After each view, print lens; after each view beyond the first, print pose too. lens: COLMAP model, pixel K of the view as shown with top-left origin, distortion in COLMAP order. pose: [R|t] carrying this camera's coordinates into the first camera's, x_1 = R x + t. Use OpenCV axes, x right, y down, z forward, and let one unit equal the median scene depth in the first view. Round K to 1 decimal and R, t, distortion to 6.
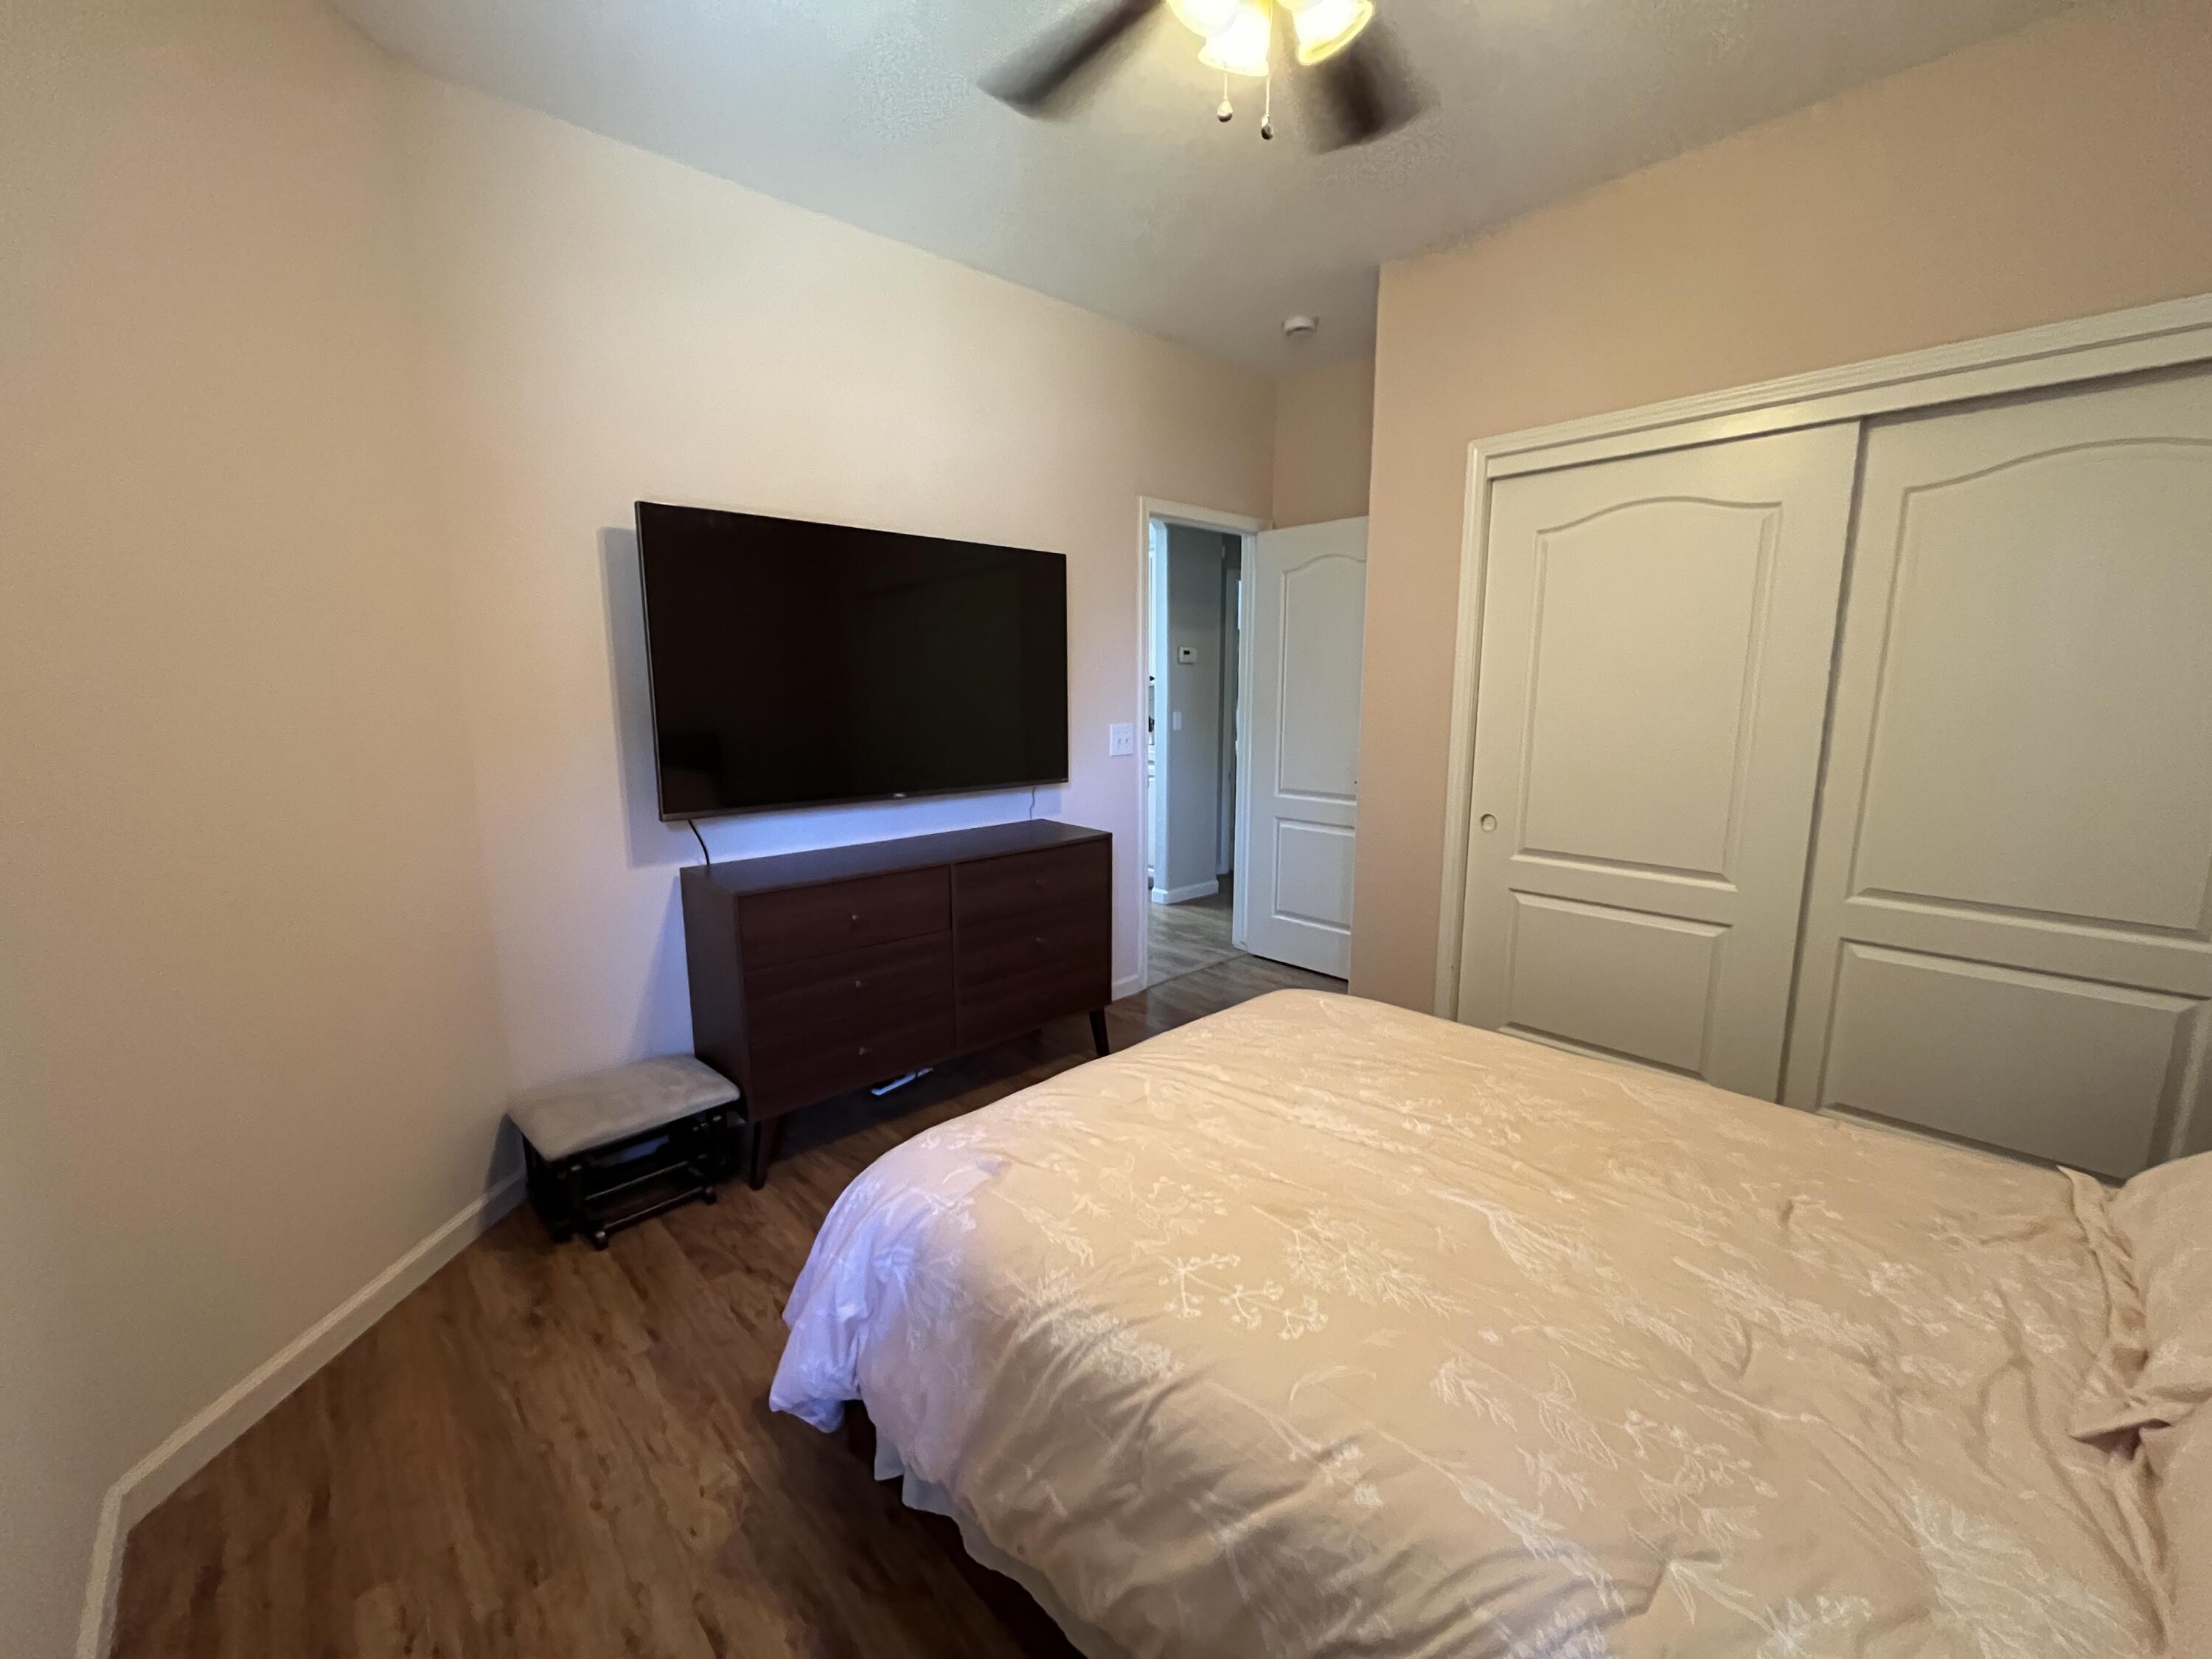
lens RADIAL K [[898.2, 0, 1105.6], [0, 898.2, 830.1], [0, 0, 1]] dist [-0.003381, 0.000633]
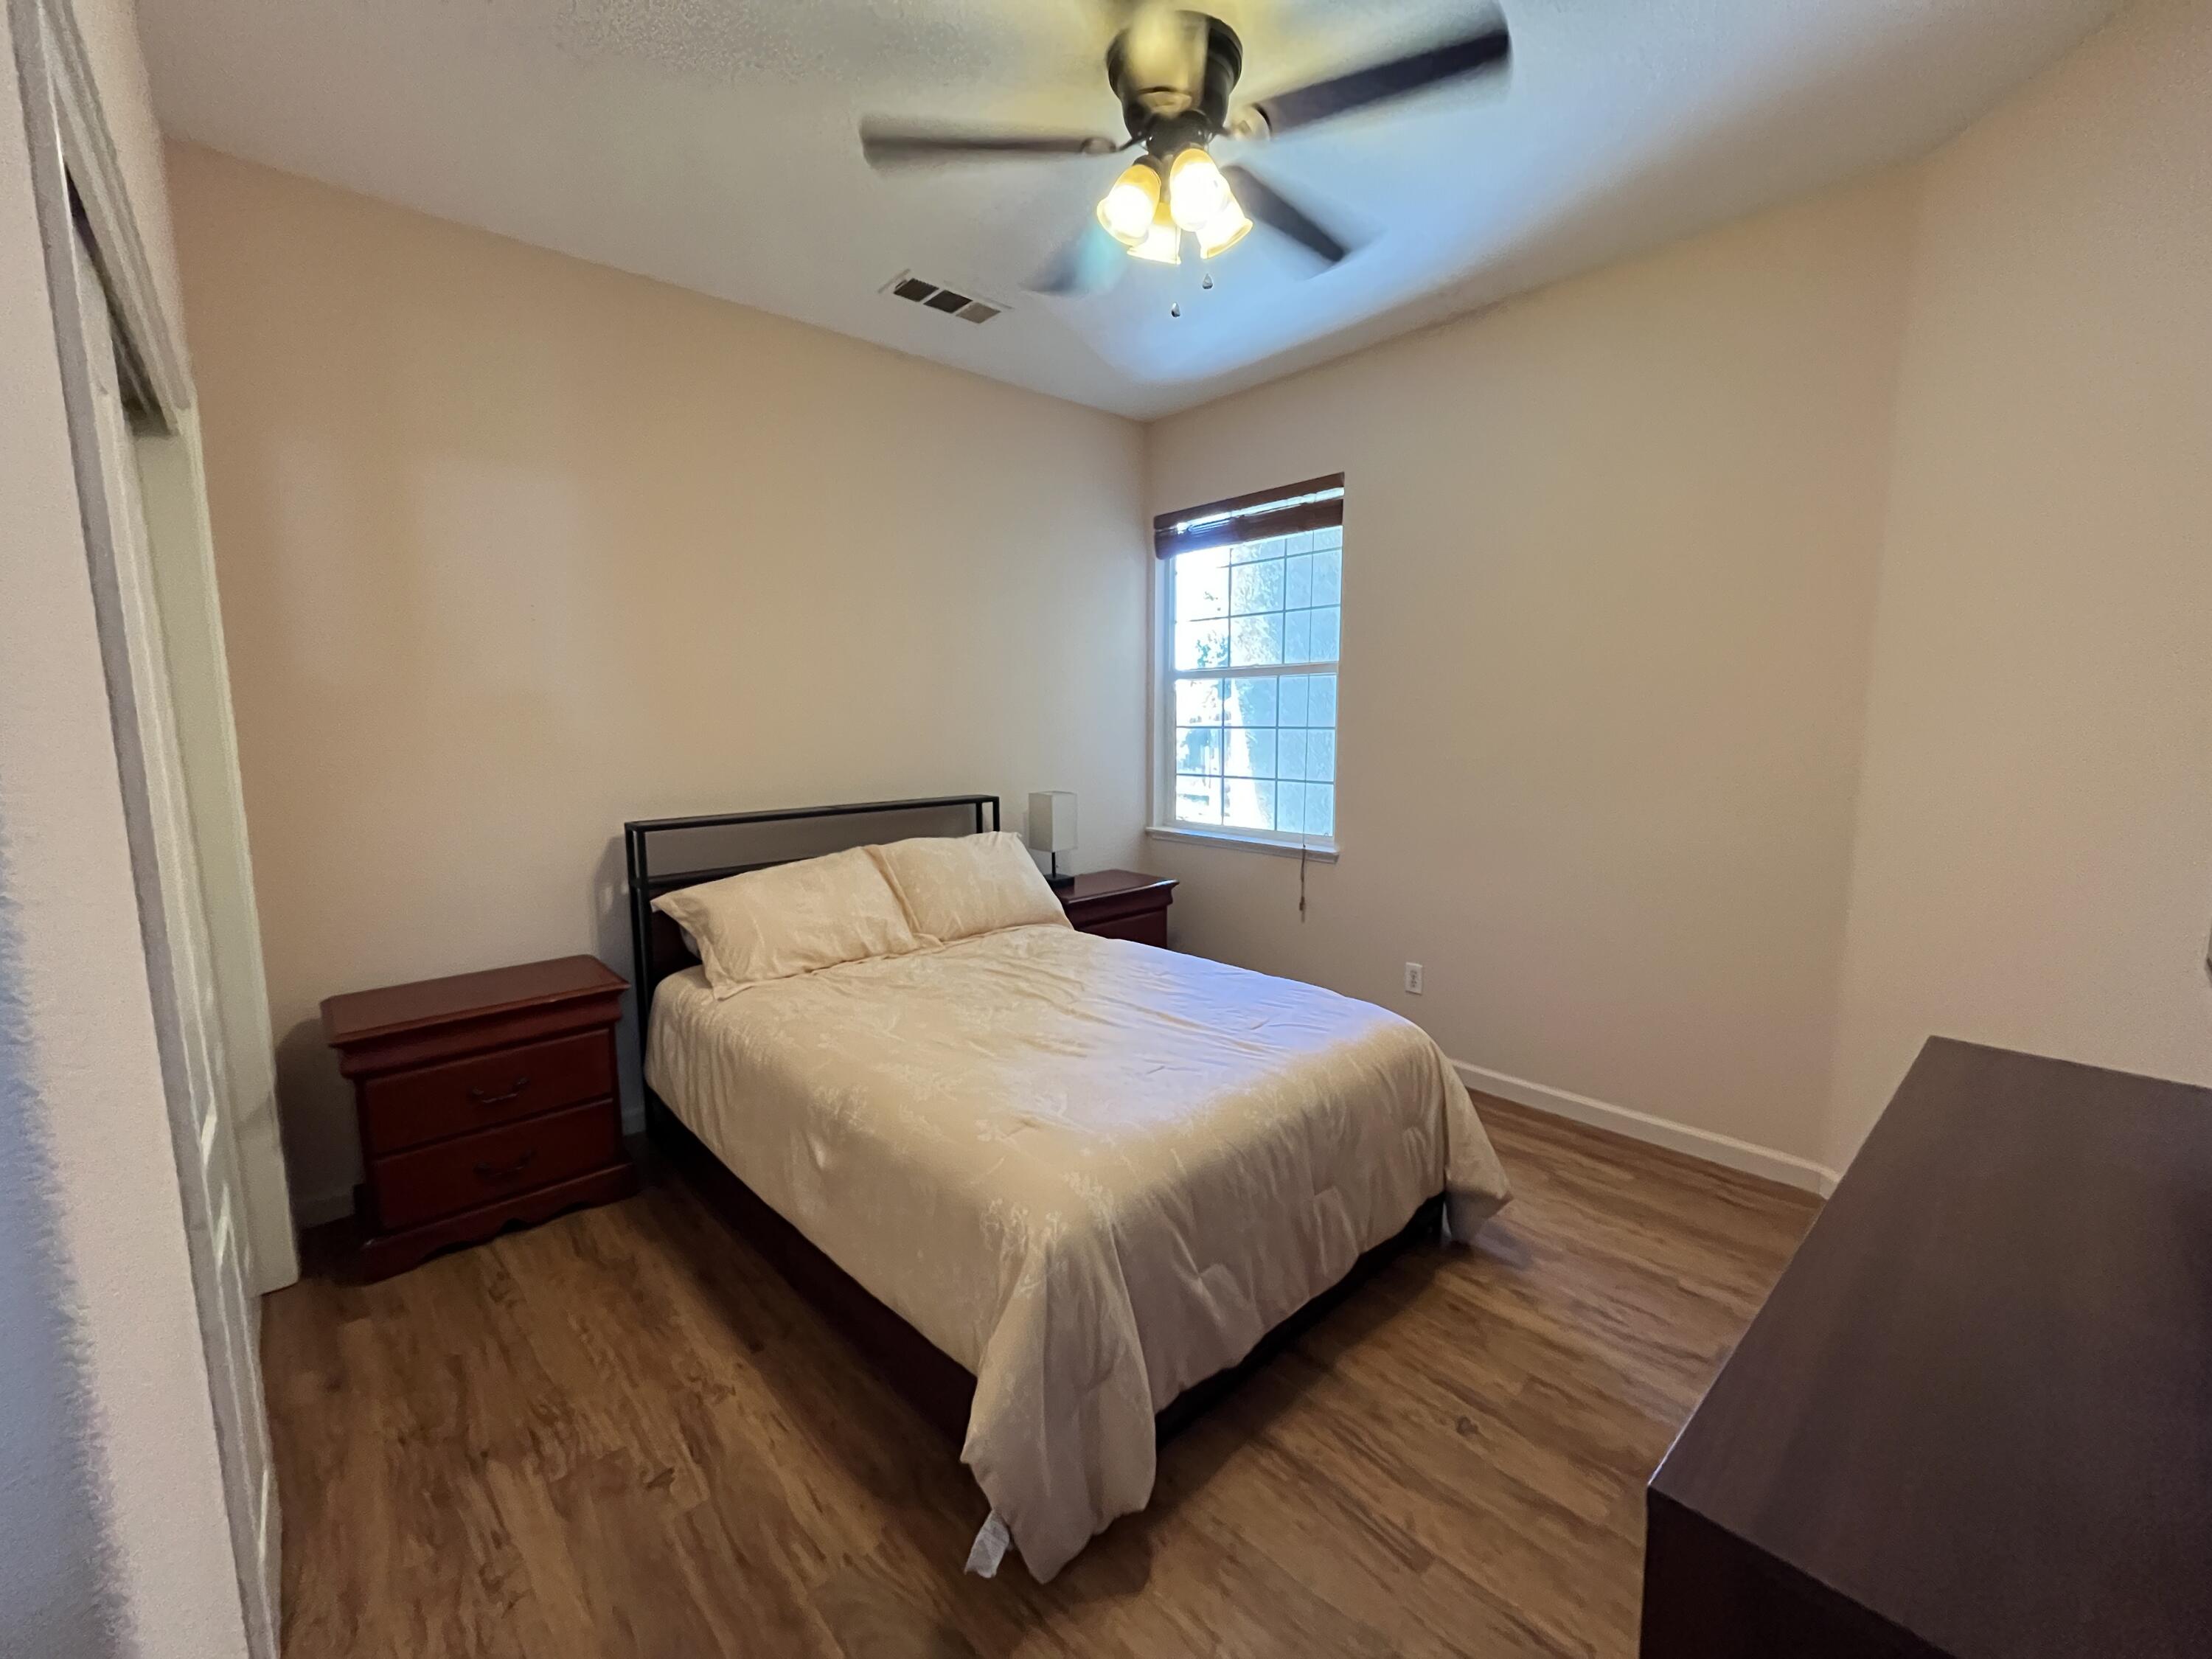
lens RADIAL K [[898.2, 0, 1105.6], [0, 898.2, 830.5], [0, 0, 1]] dist [-0.003381, 0.000633]
pose [[-0.999624, 0.009226, 0.025836, 0.226085], [0.016296, 0.957294, 0.288656, -0.381725], [-0.022070, 0.288968, -0.957084, 2.241532]]
